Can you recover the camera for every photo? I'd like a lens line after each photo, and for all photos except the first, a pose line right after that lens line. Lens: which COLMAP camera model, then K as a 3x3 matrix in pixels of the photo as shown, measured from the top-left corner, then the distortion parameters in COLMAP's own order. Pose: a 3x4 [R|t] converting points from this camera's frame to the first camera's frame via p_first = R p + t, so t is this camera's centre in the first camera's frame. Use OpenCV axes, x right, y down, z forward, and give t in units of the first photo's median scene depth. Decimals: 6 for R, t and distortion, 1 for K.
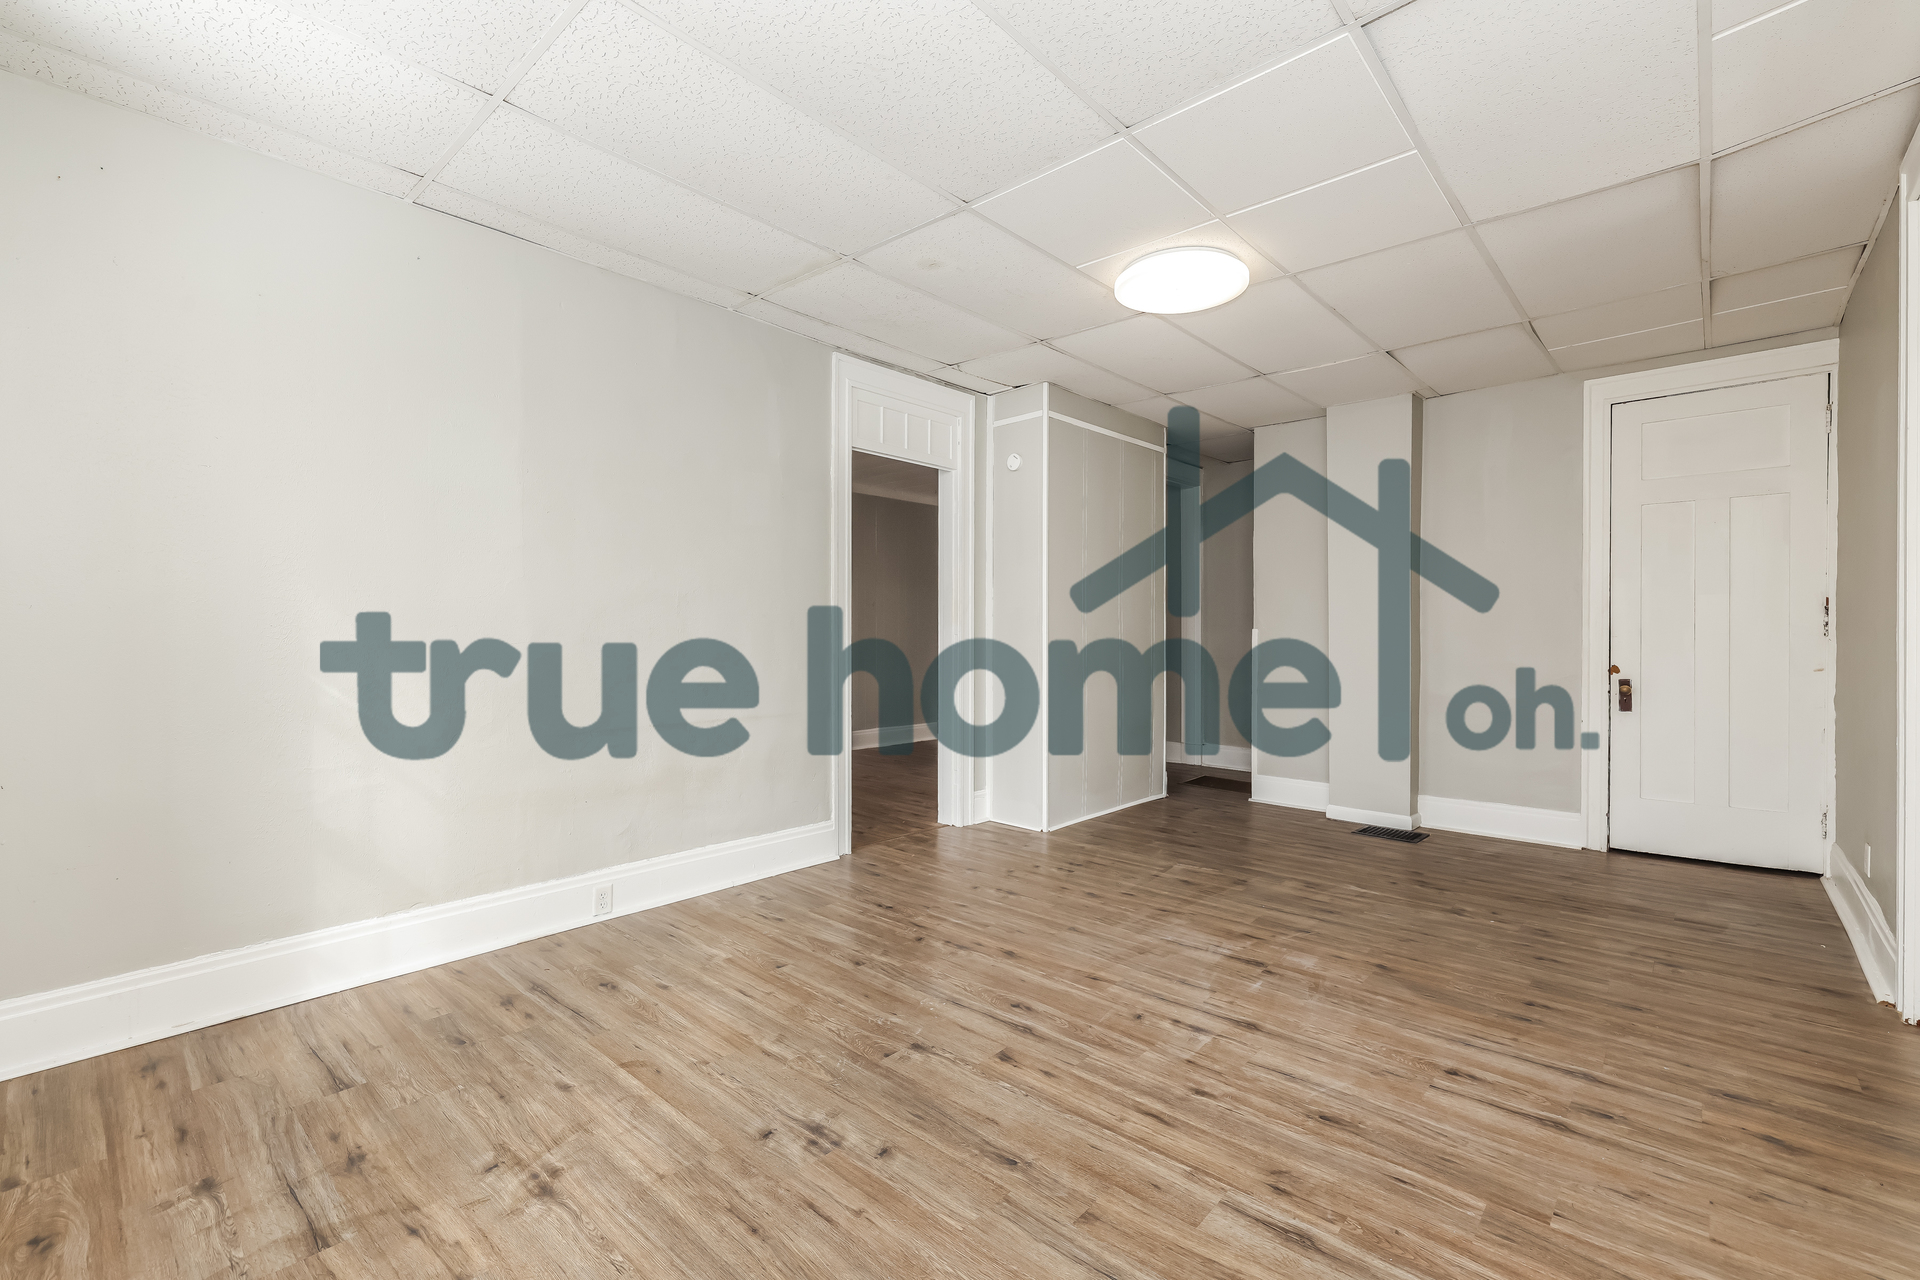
lens RADIAL K [[819.4, 0, 961.1], [0, 819.4, 635.3], [0, 0, 1]] dist [-0.001127, -0.000147]
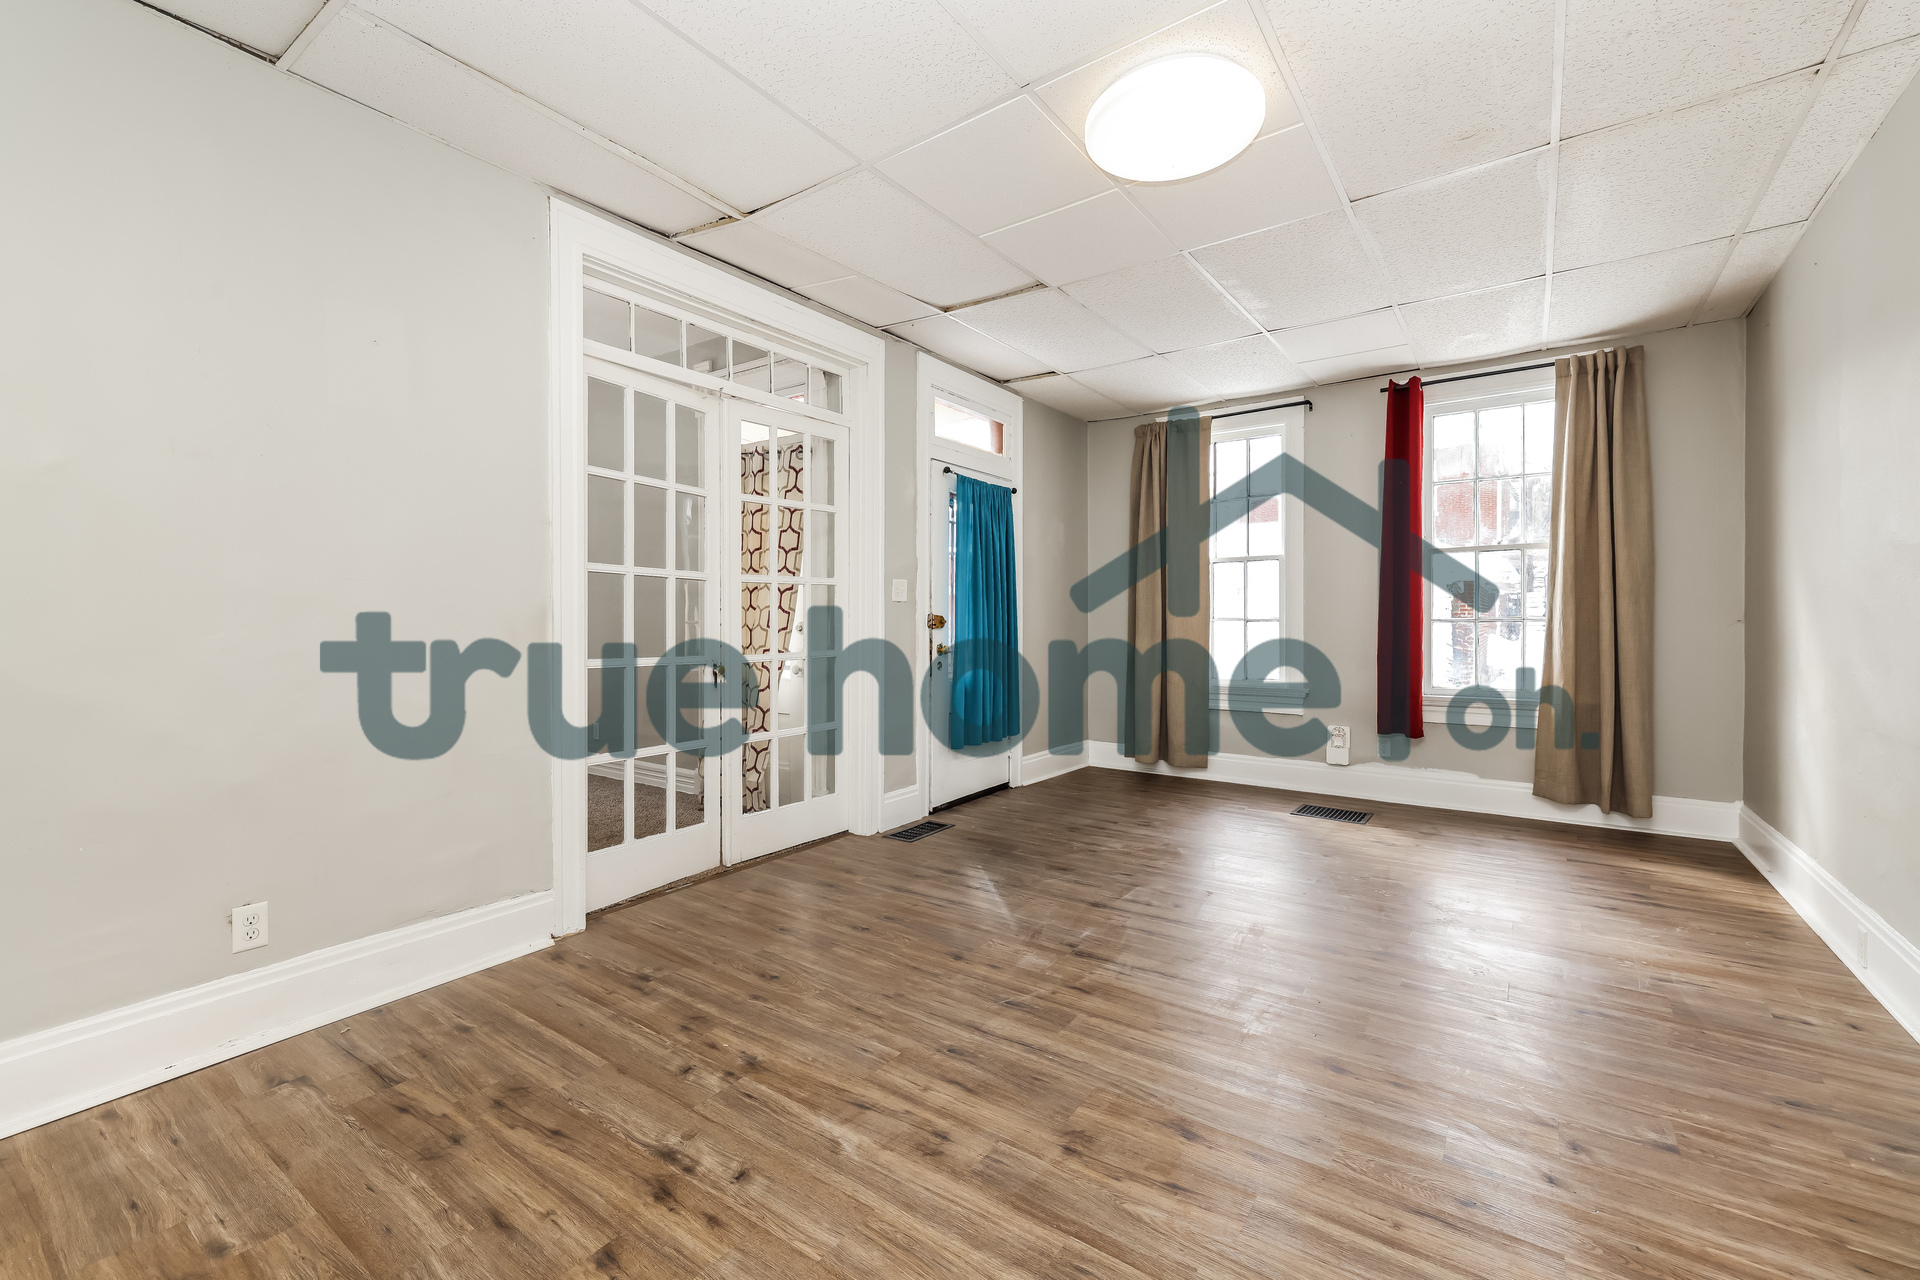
lens RADIAL K [[819.4, 0, 956.8], [0, 819.4, 629.0], [0, 0, 1]] dist [-0.001127, -0.000147]
pose [[-0.993269, -0.000023, -0.115834, 0.621524], [-0.001290, 0.999940, 0.010863, 0.000288], [0.115827, 0.010939, -0.993209, 1.947455]]
